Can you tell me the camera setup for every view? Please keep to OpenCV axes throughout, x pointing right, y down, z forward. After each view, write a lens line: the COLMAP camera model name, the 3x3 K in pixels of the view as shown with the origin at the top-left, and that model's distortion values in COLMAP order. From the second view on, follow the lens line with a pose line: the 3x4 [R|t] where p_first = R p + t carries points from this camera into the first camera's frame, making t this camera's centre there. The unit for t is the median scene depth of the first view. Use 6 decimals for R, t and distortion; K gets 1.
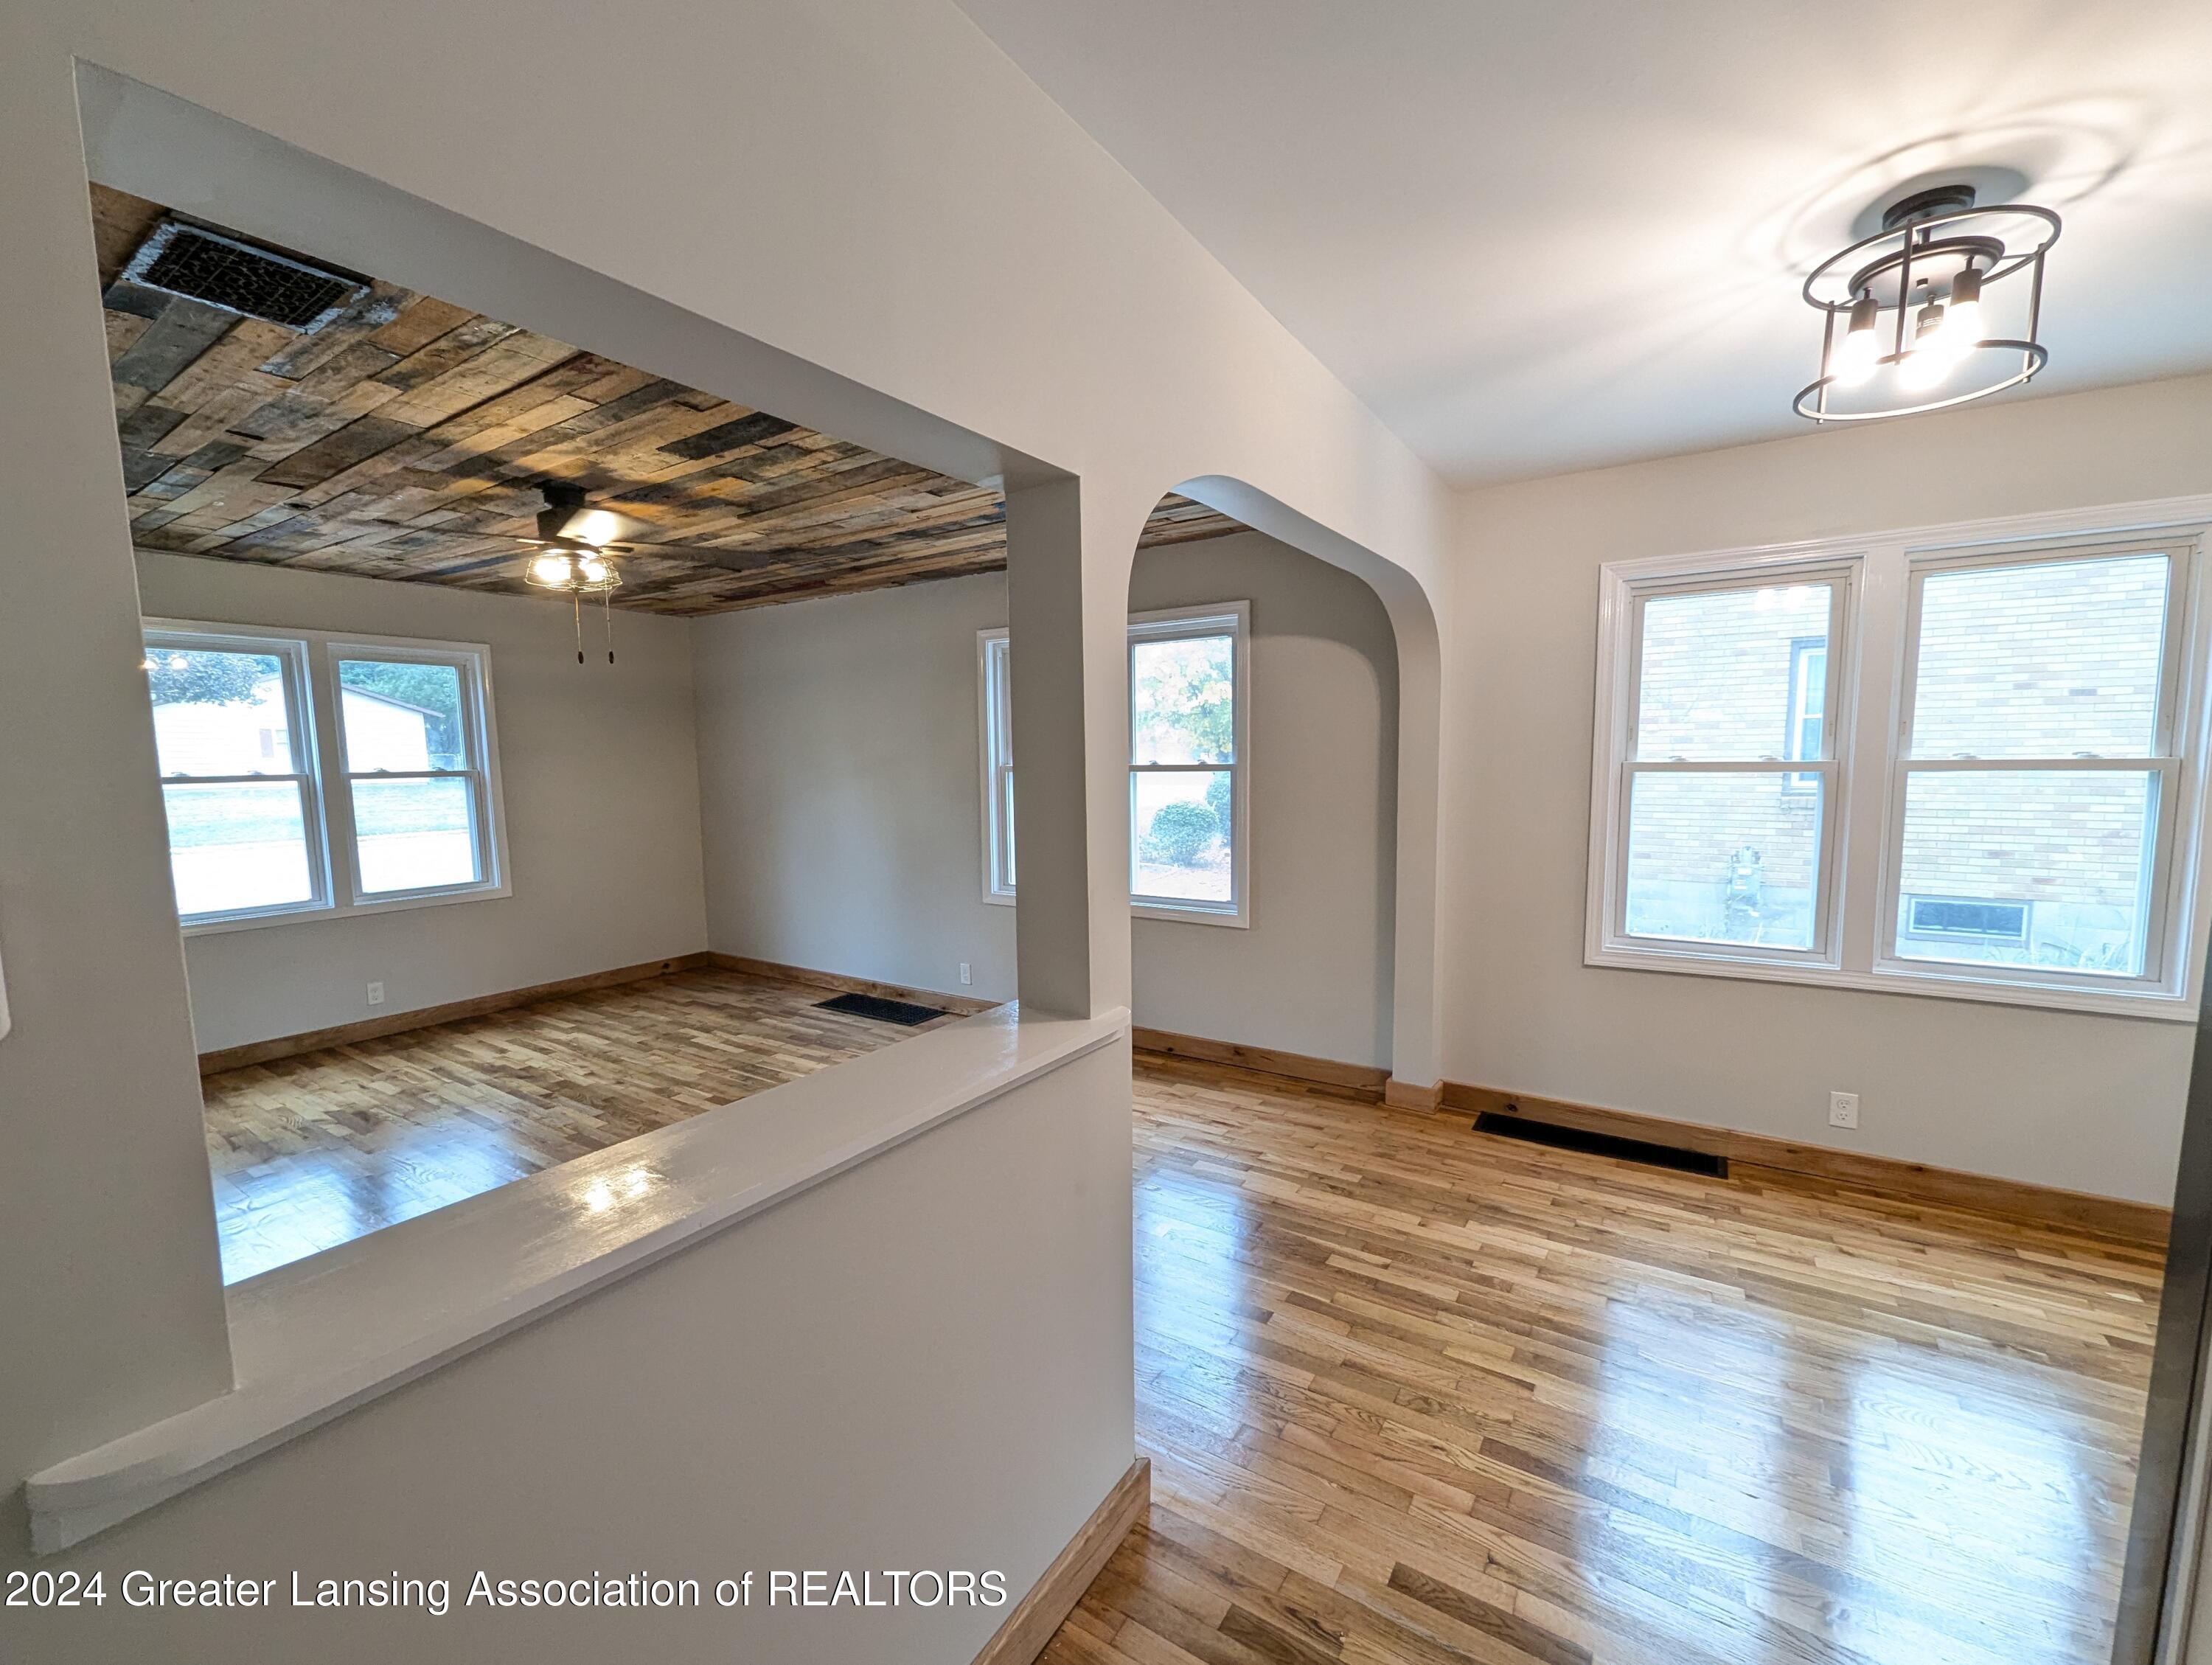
lens RADIAL K [[918.2, 0, 1117.6], [0, 918.2, 852.1], [0, 0, 1]] dist [0.004412, -0.000965]
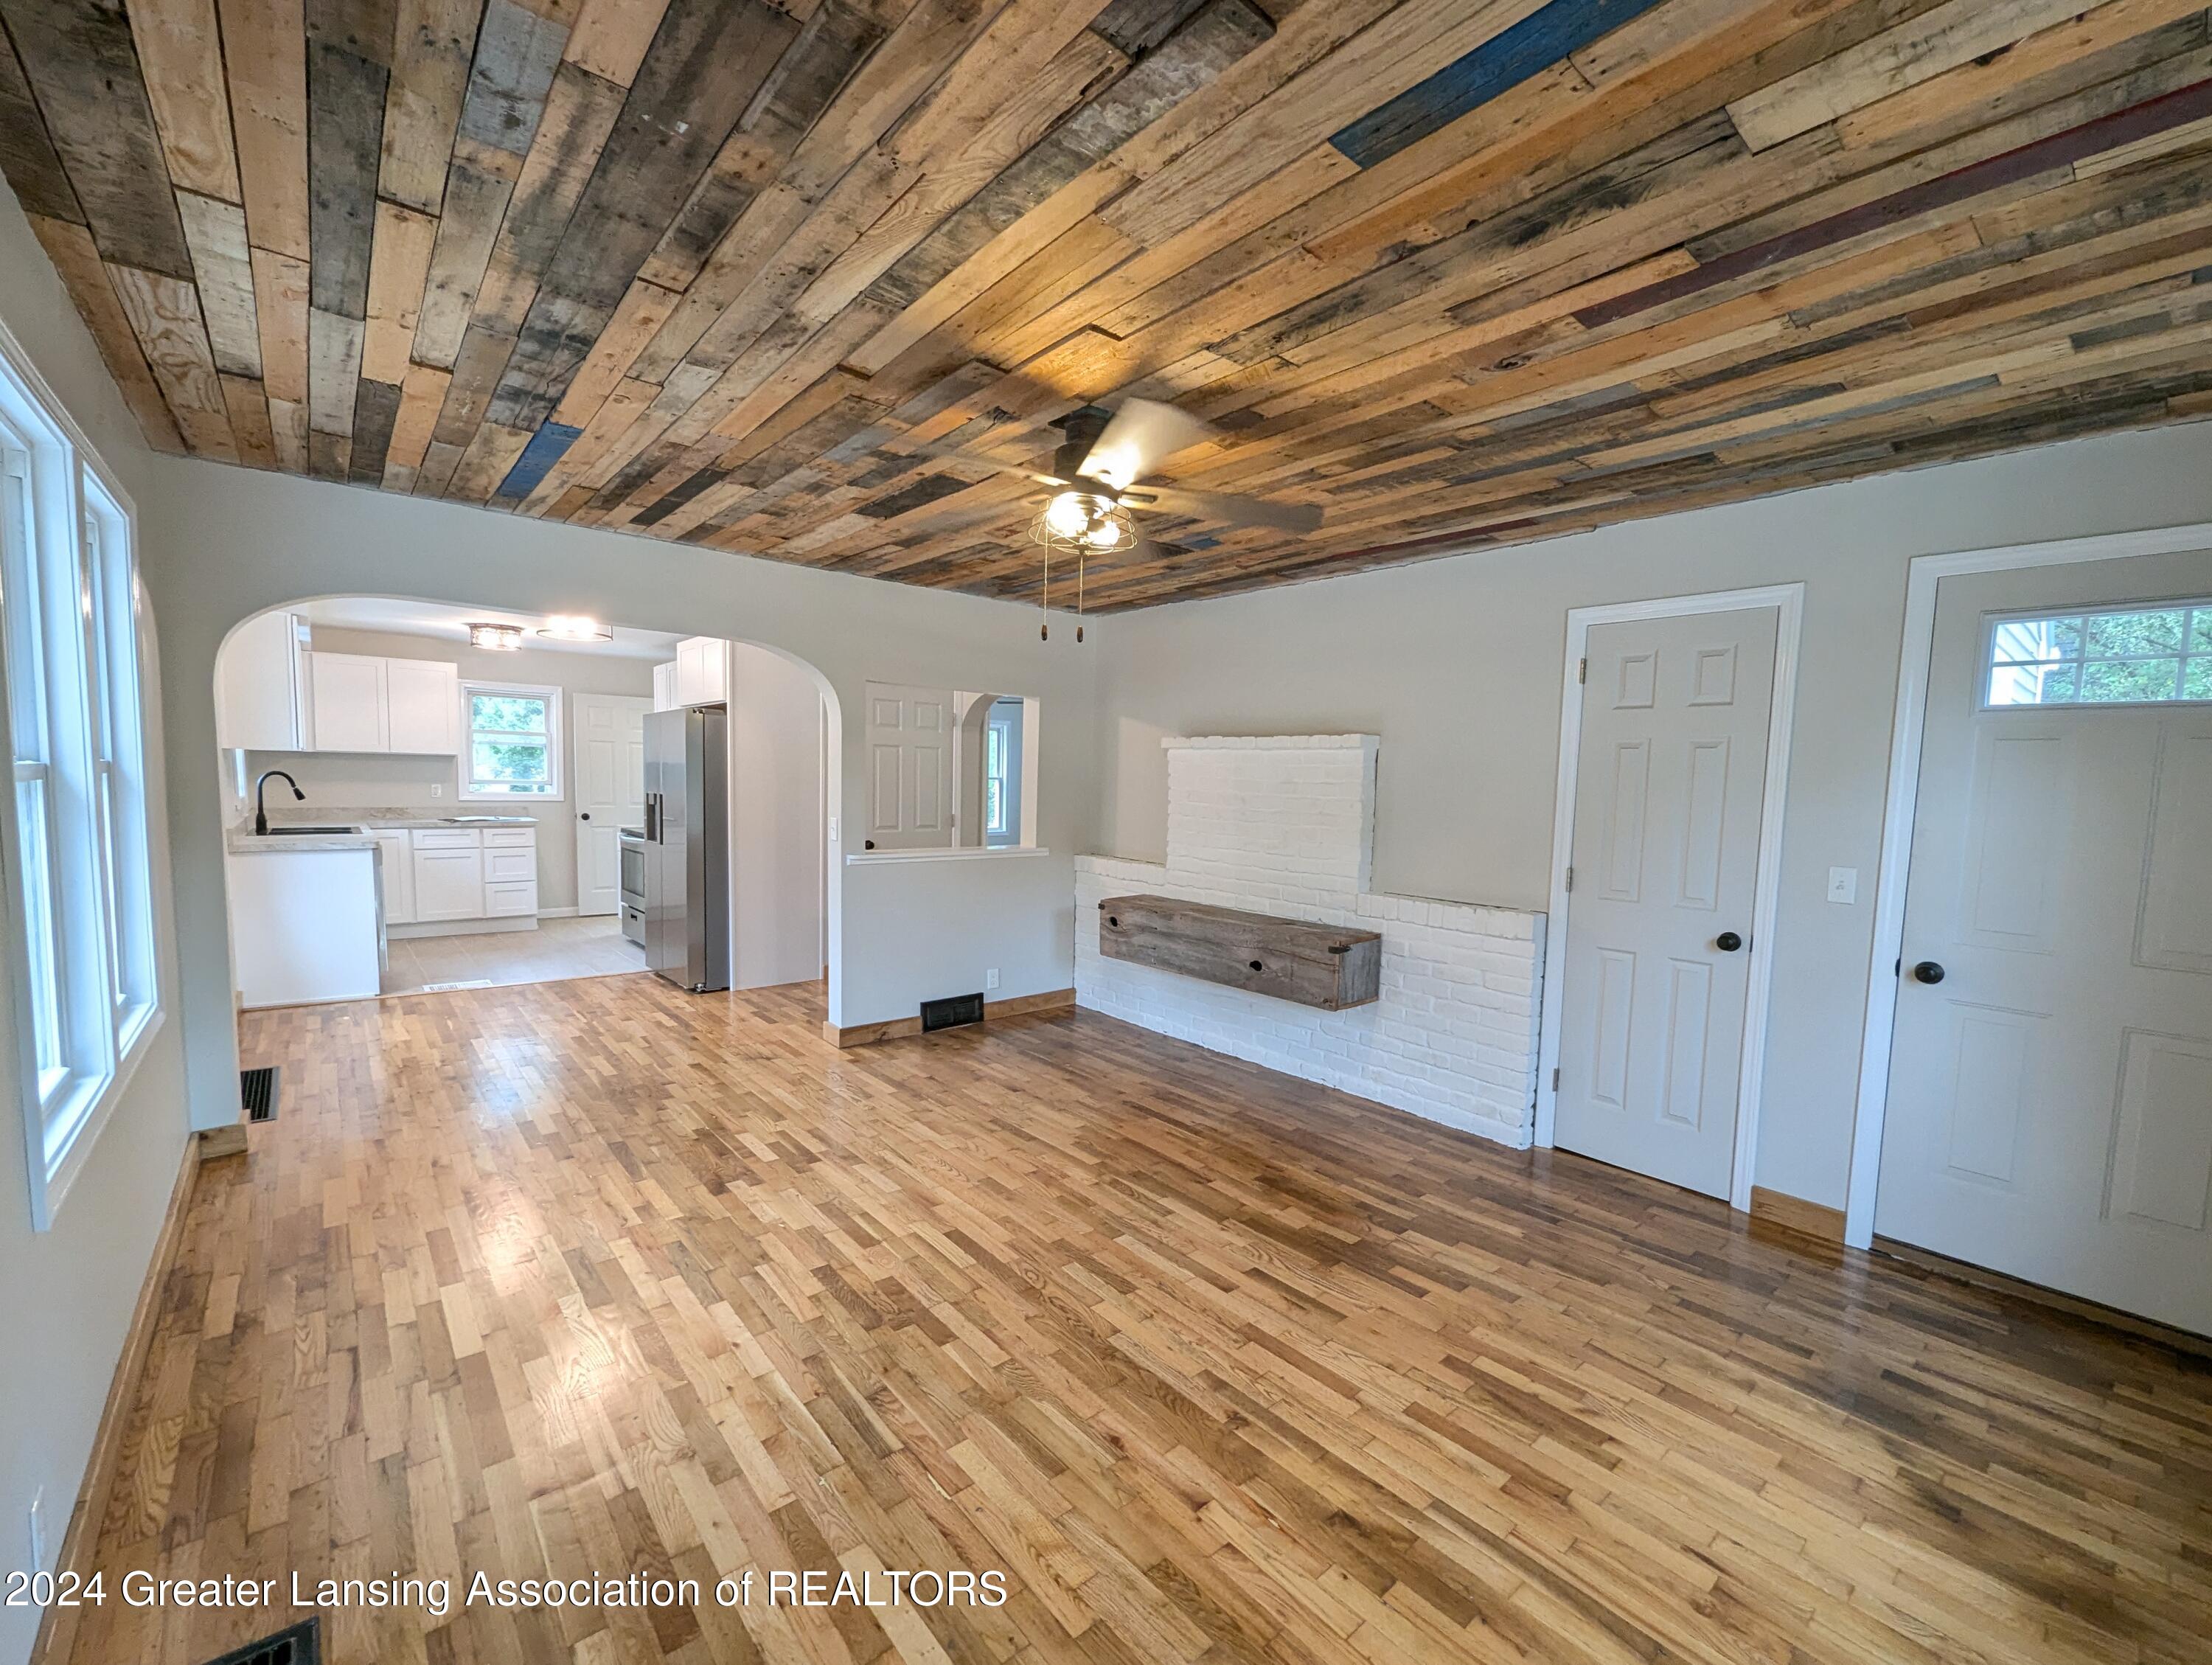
lens RADIAL K [[918.2, 0, 1116.4], [0, 918.2, 852.0], [0, 0, 1]] dist [0.004412, -0.000965]
pose [[-0.959900, -0.035463, 0.278089, -0.808372], [0.014708, 0.984230, 0.176281, -0.161553], [-0.279955, 0.173303, -0.944241, 1.701861]]
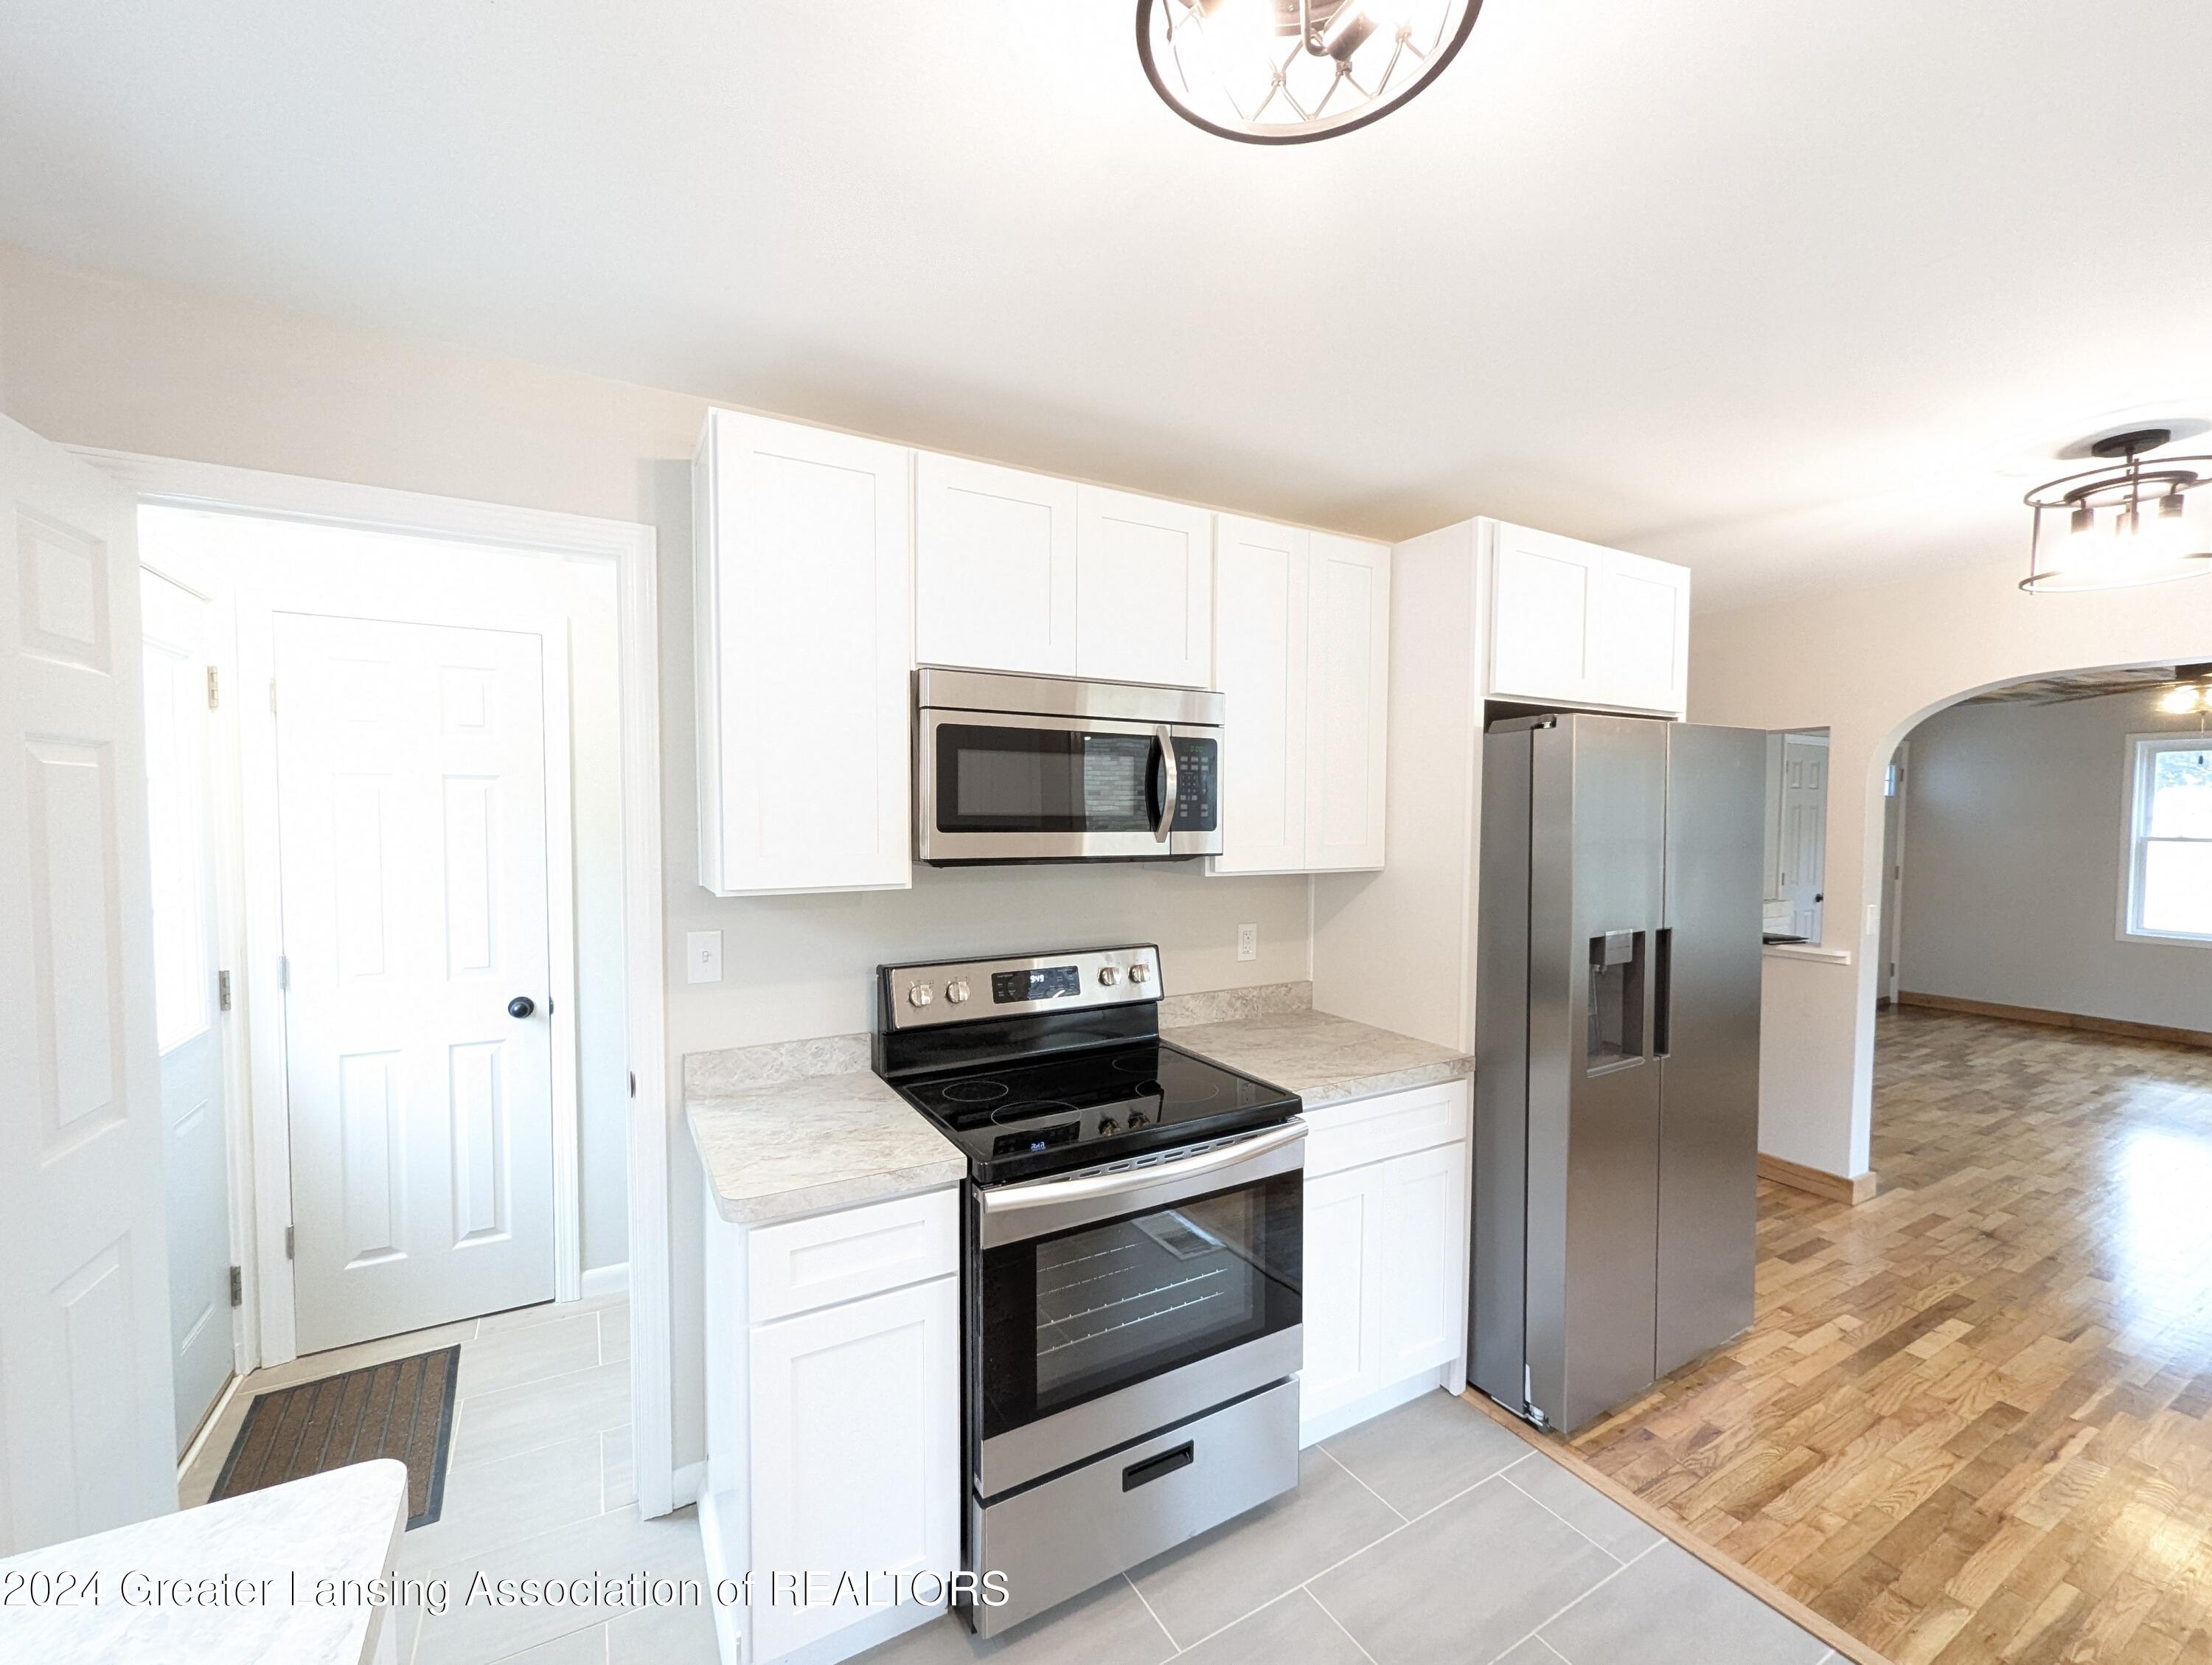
lens RADIAL K [[918.2, 0, 1112.3], [0, 918.2, 849.5], [0, 0, 1]] dist [0.004412, -0.000965]
pose [[-0.456828, 0.047155, -0.888304, 1.340454], [-0.093875, 0.990462, 0.100855, -0.063558], [0.884588, 0.129463, -0.448045, 0.189720]]
